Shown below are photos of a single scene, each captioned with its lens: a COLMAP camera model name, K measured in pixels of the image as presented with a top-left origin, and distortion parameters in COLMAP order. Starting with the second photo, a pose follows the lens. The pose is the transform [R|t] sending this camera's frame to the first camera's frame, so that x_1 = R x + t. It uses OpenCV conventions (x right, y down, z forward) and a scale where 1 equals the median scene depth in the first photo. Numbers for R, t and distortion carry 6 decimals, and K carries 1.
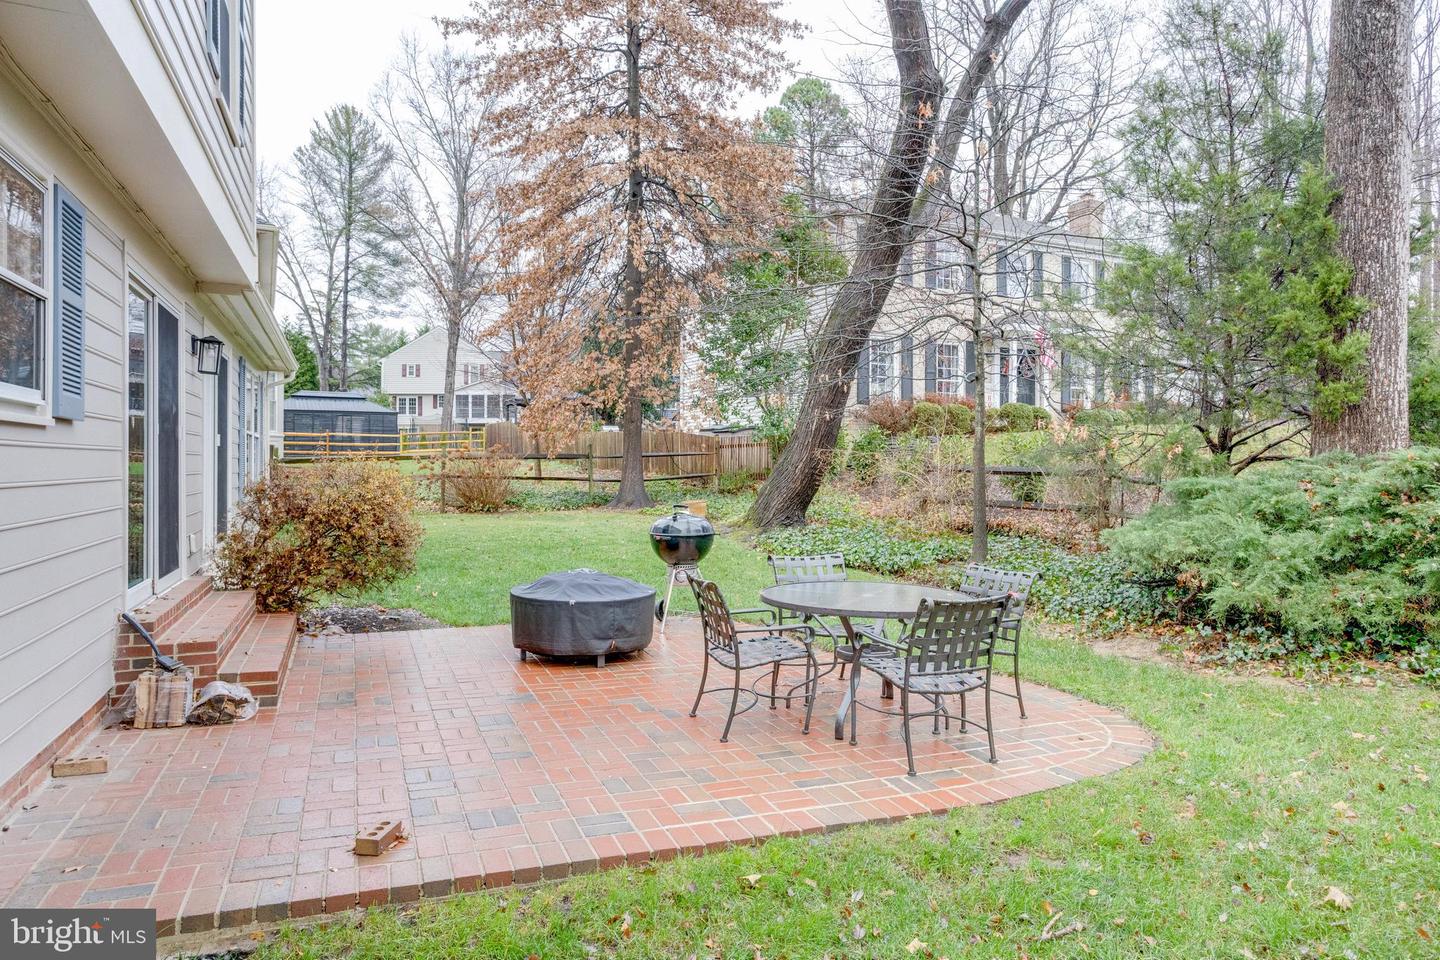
lens RADIAL K [[946.8, 0, 720.0], [0, 946.8, 480.0], [0, 0, 1]] dist [-0.001207, -0.000332]
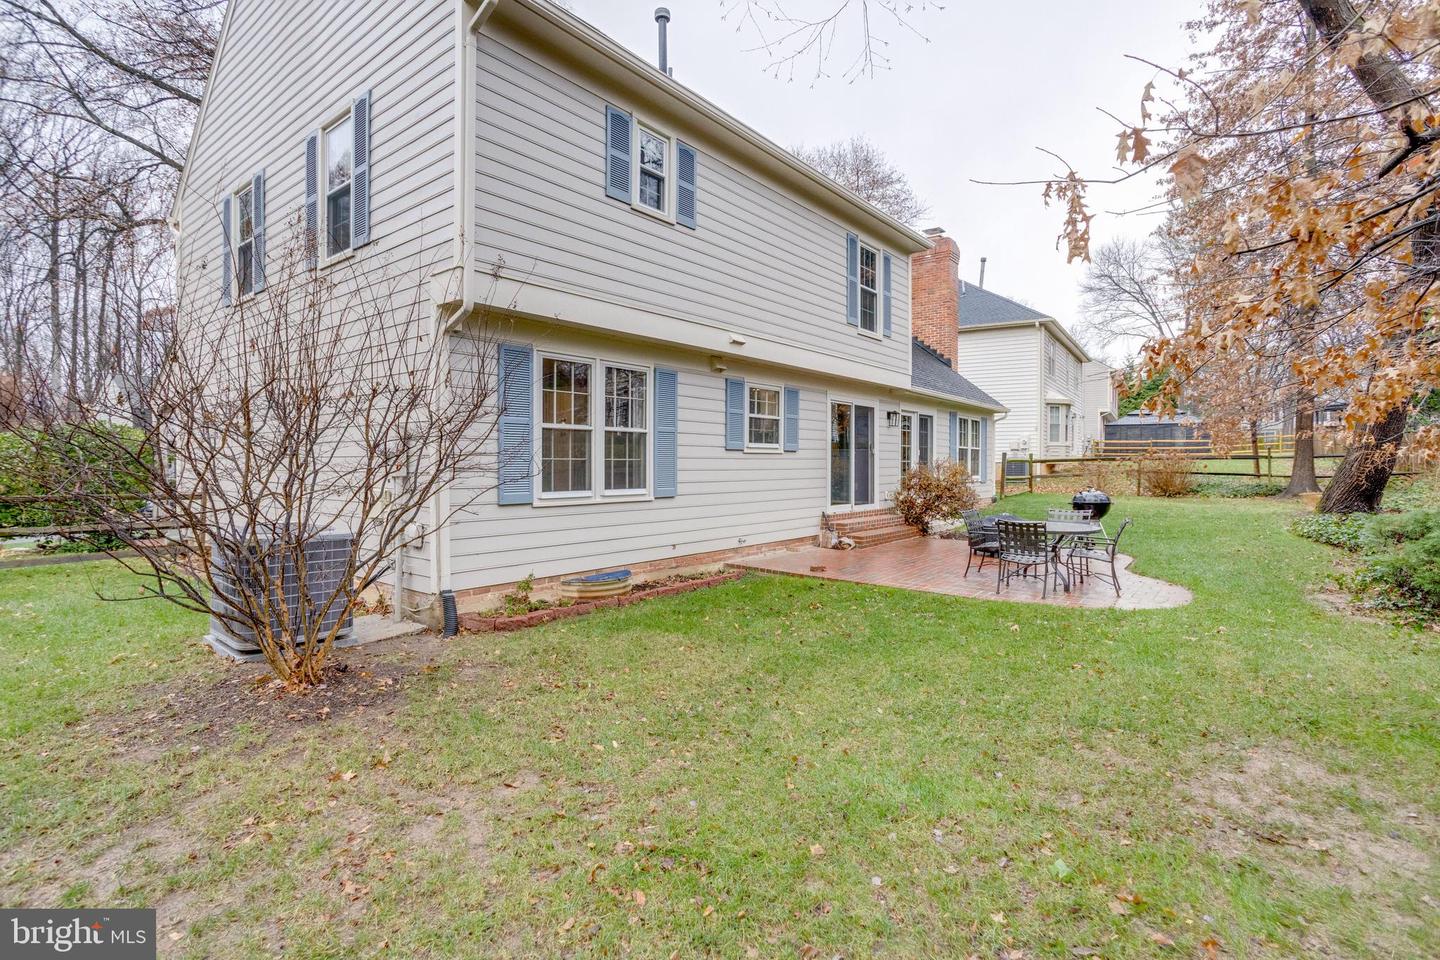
lens RADIAL K [[701.4, 0, 717.9], [0, 701.4, 456.0], [0, 0, 1]] dist [-0.045344, 0.000293]
pose [[0.506041, -0.006100, -0.862488, 0.257892], [-0.016236, 0.999730, -0.016596, 0.001046], [0.862357, 0.022401, 0.505806, -0.100362]]
